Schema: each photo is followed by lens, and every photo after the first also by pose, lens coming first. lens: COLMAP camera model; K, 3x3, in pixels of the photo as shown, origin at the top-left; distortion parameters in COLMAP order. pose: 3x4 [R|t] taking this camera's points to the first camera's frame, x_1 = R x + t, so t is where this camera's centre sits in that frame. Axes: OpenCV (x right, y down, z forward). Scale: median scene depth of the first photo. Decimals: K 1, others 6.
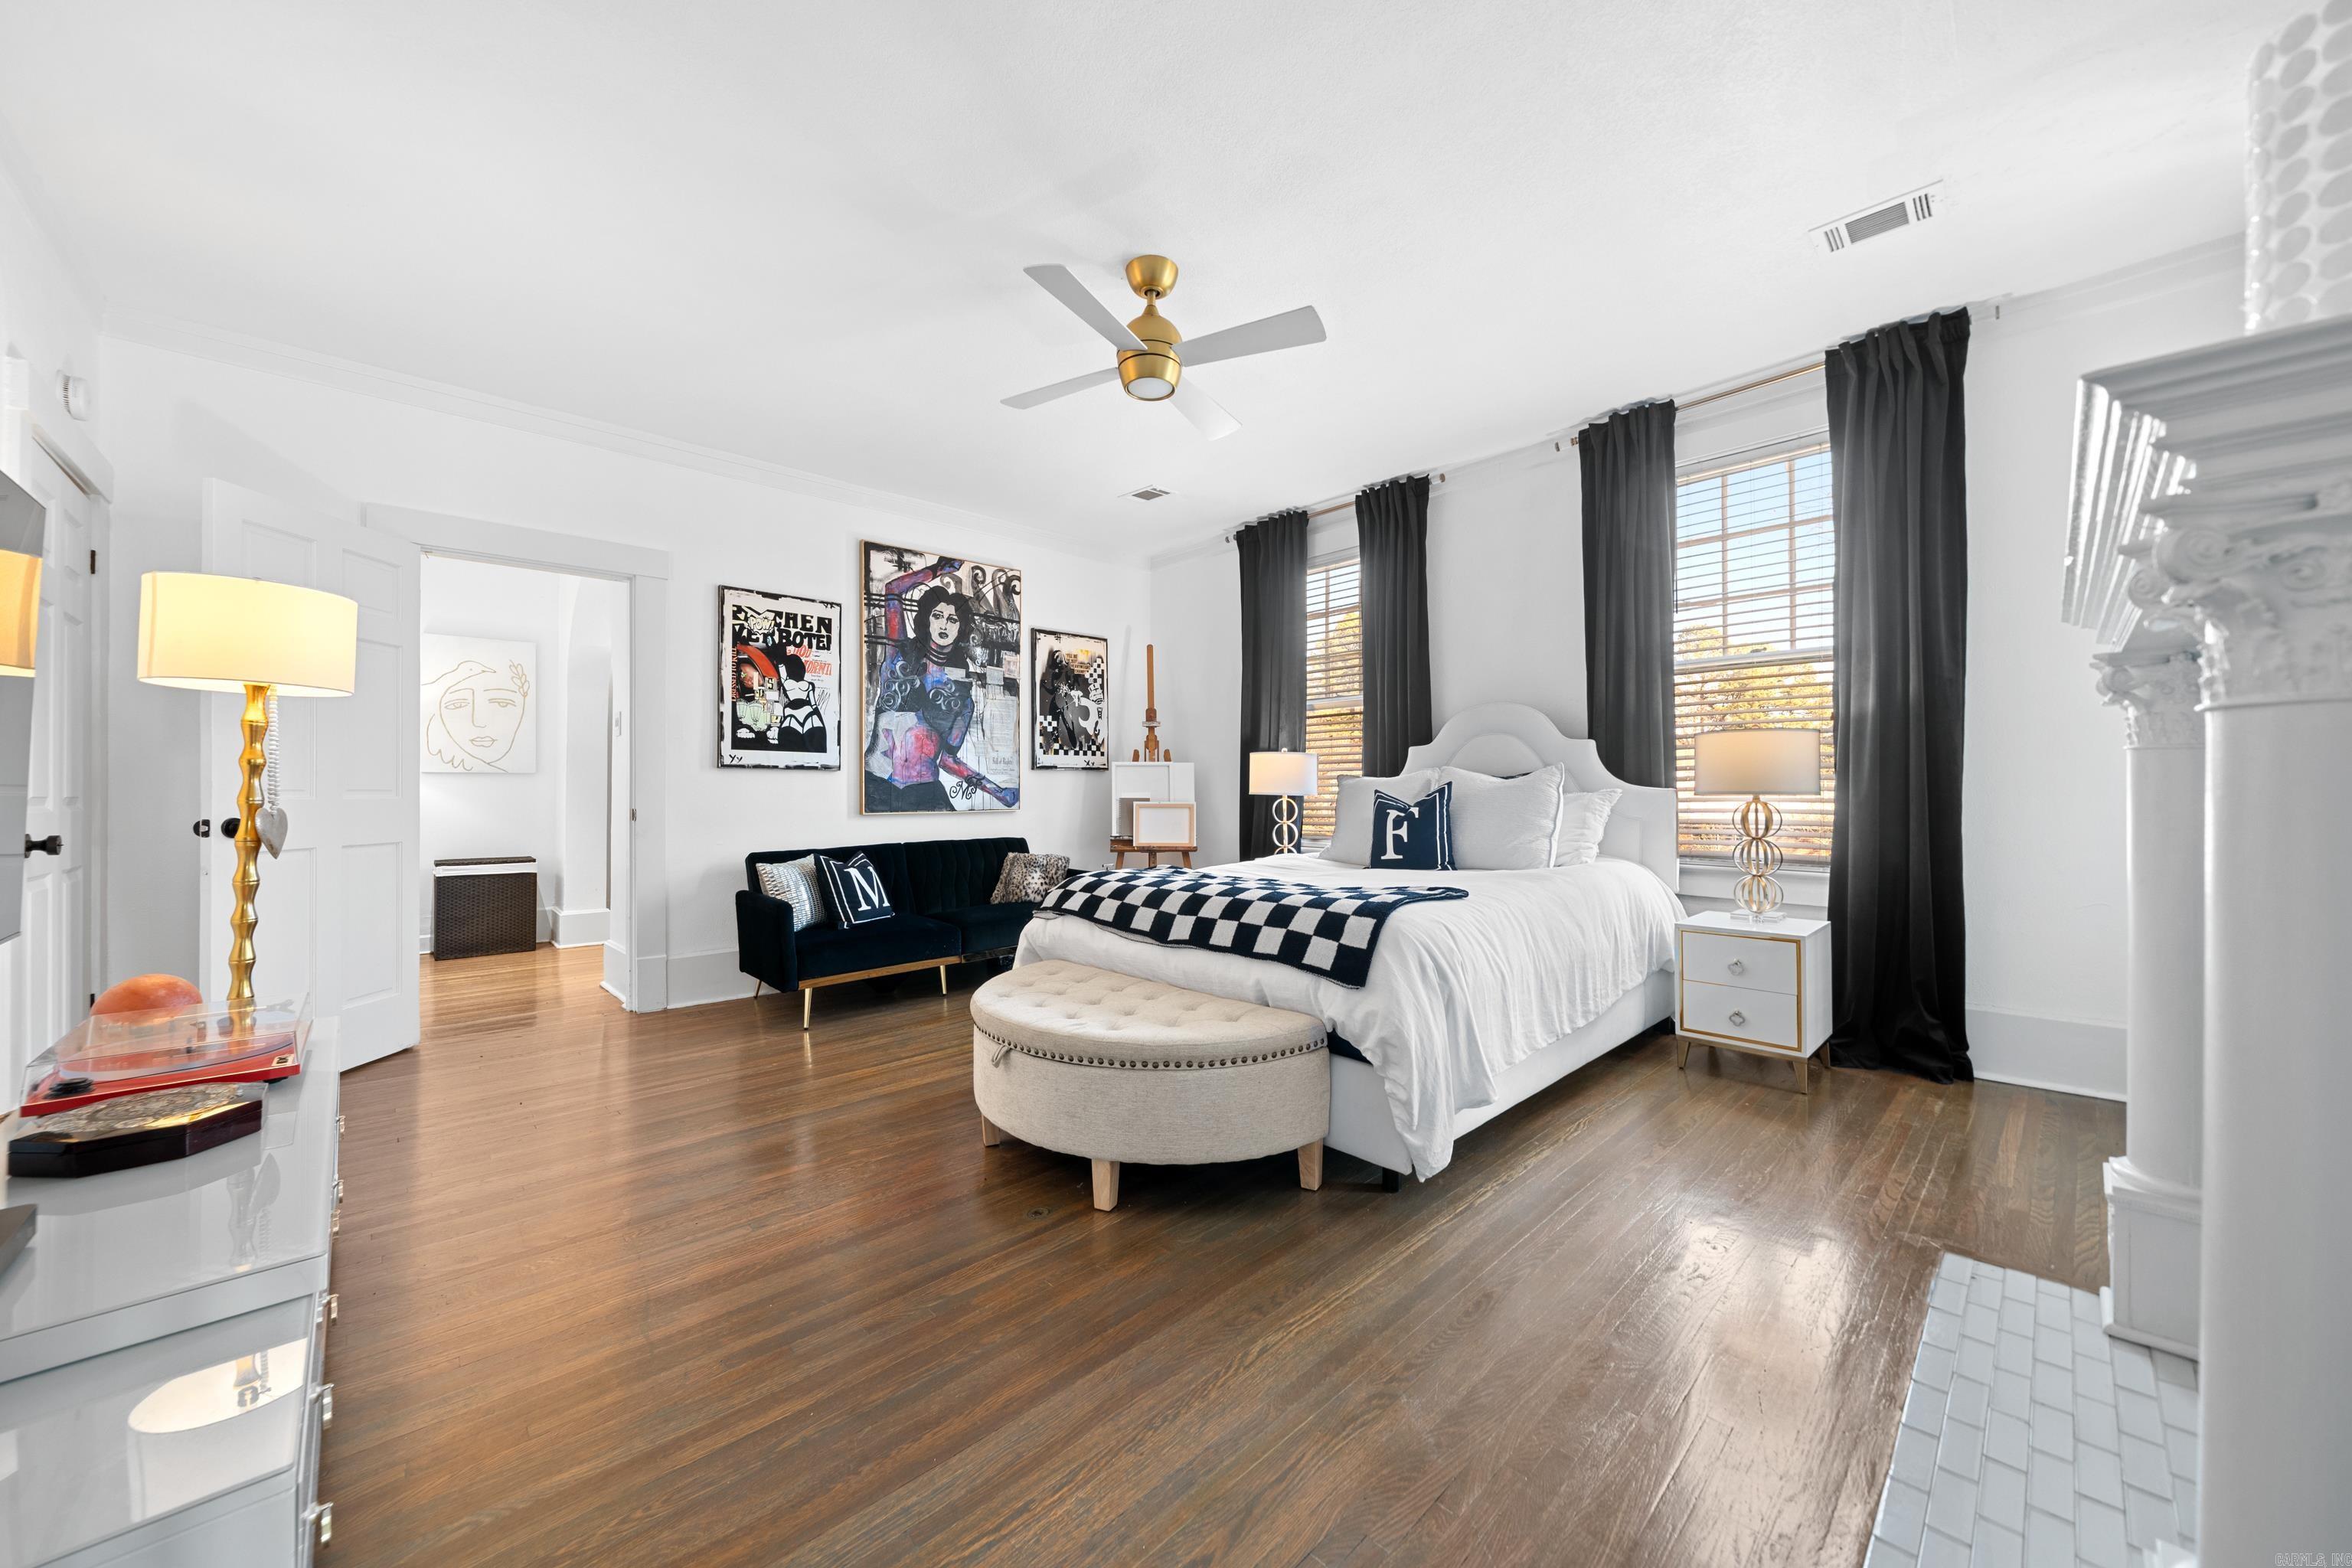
lens RADIAL K [[844.7, 0, 1179.5], [0, 844.7, 781.9], [0, 0, 1]] dist [0.001594, 0.000052]
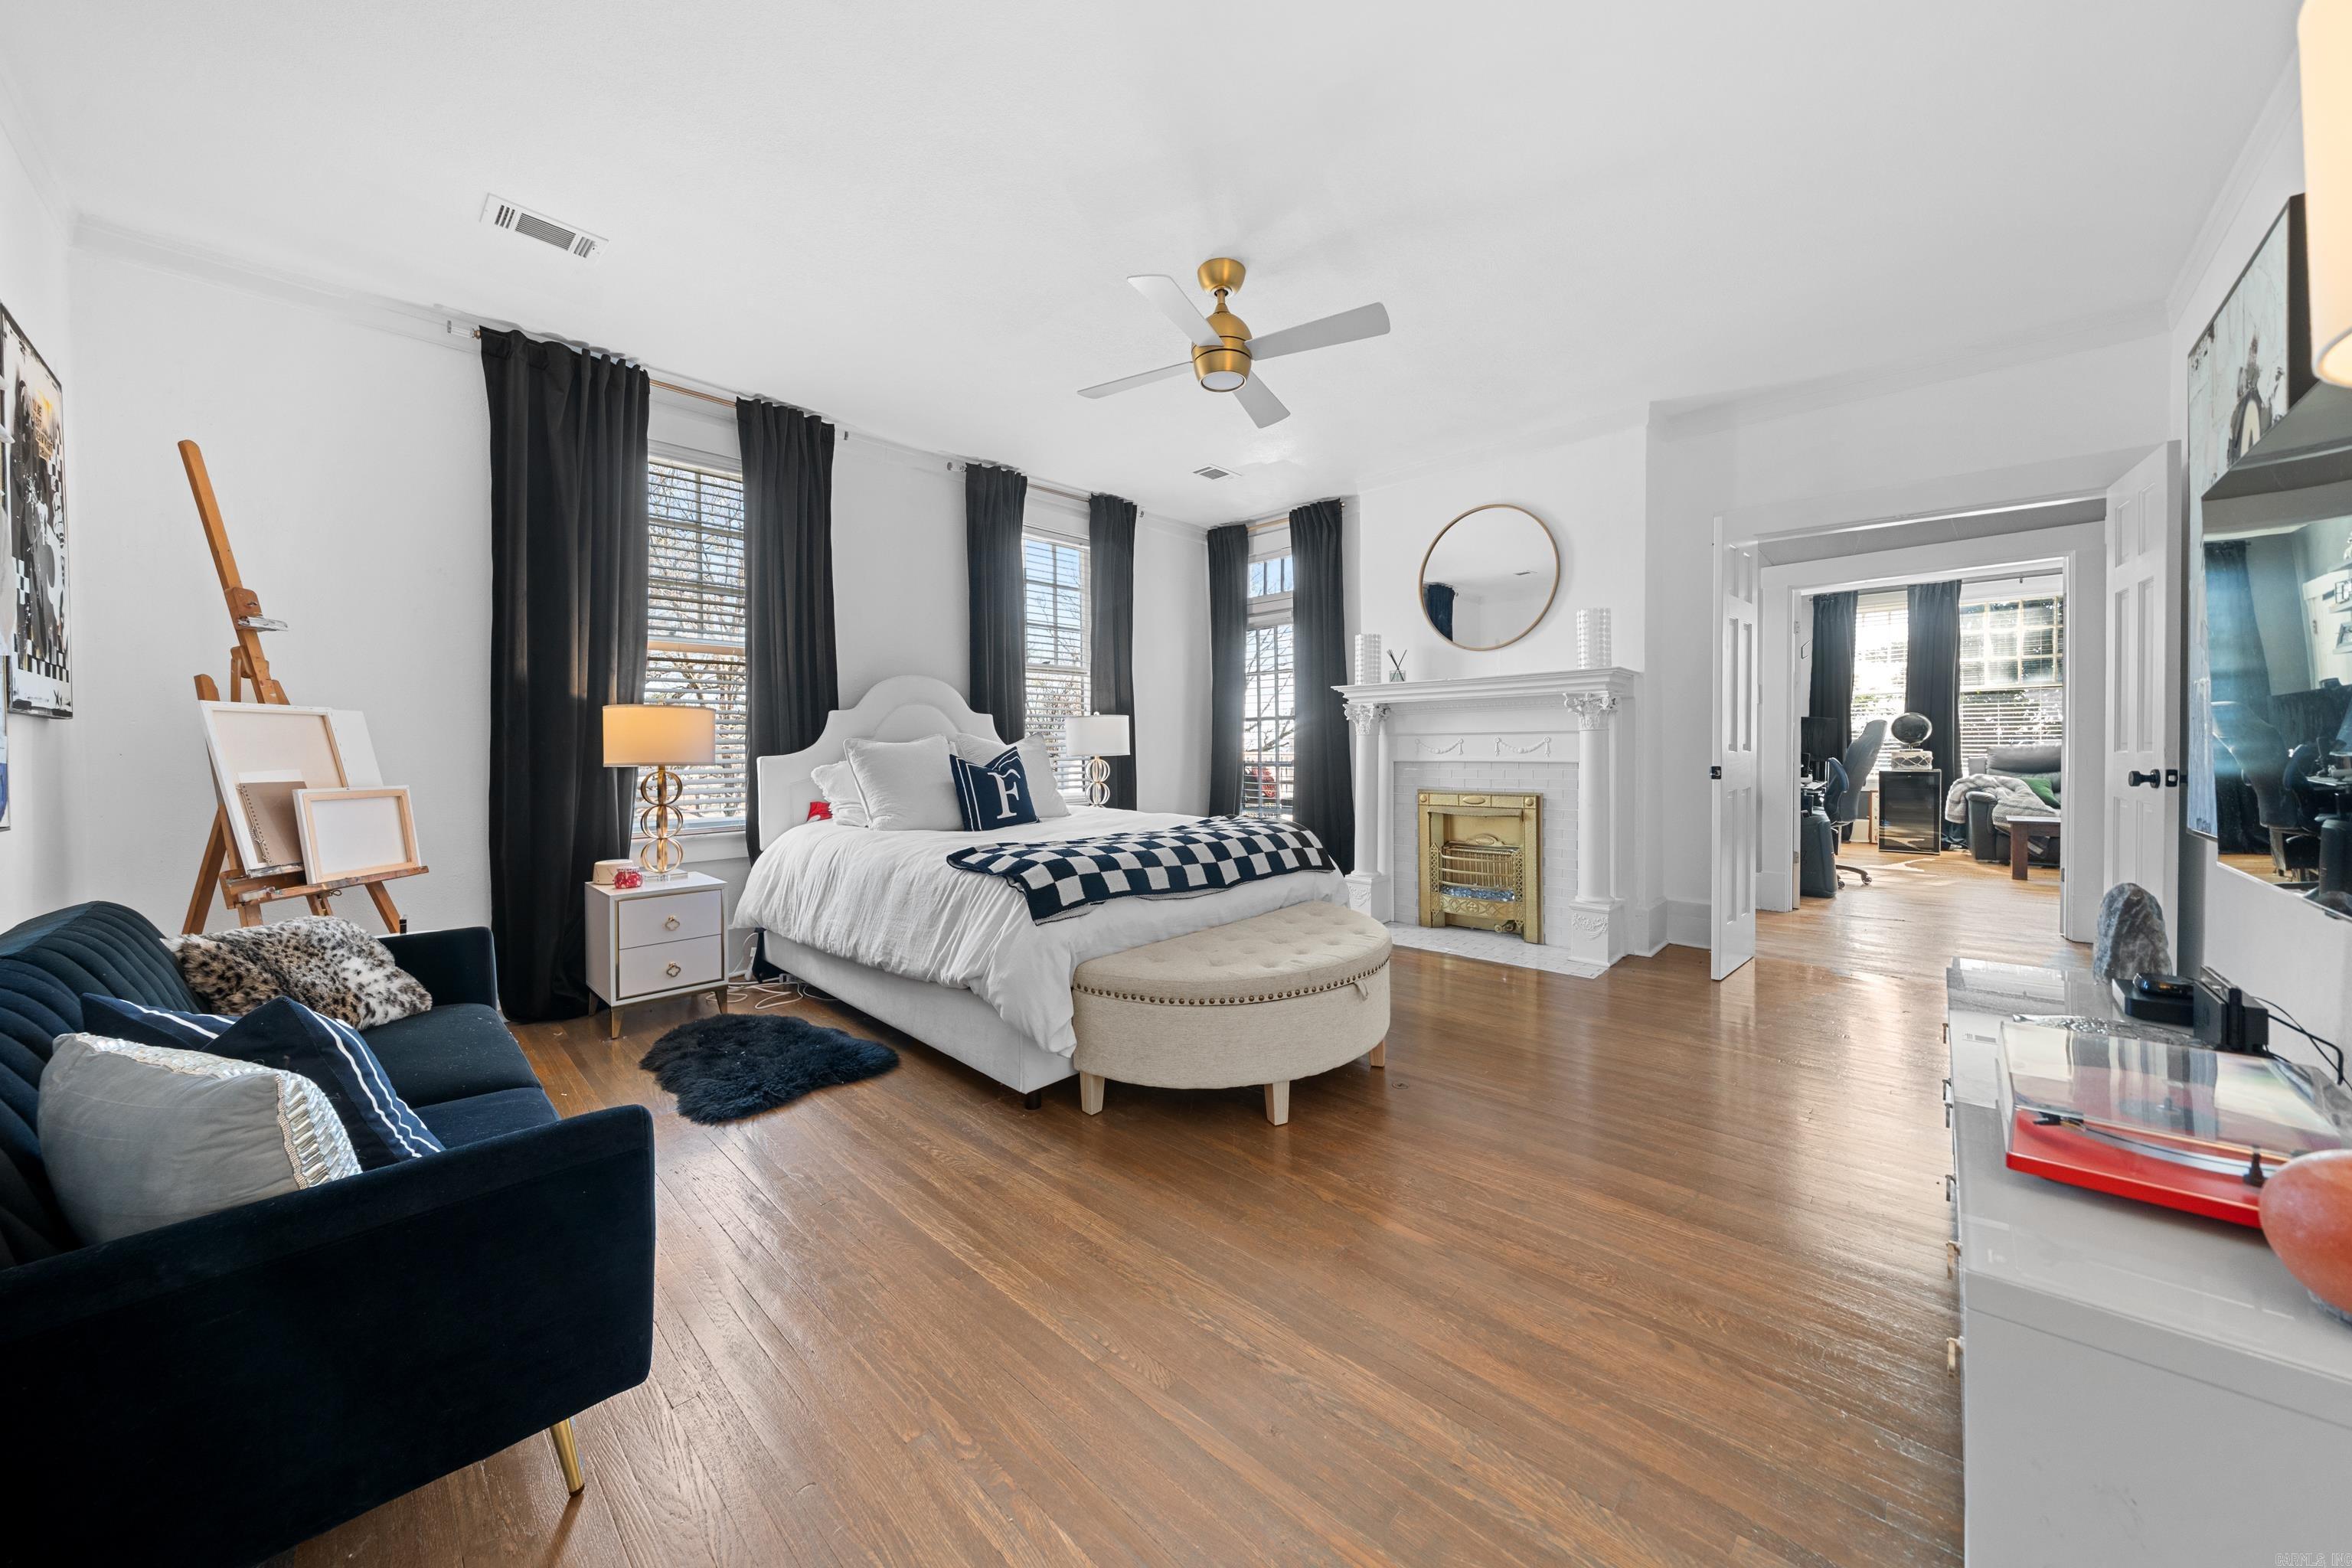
lens RADIAL K [[811.7, 0, 1179.6], [0, 811.7, 760.6], [0, 0, 1]] dist [-0.000956, -0.000026]
pose [[-0.038523, -0.010457, 0.999203, -0.802760], [0.005215, 0.999930, 0.010665, 0.008533], [-0.999244, 0.005621, -0.038465, 0.816667]]
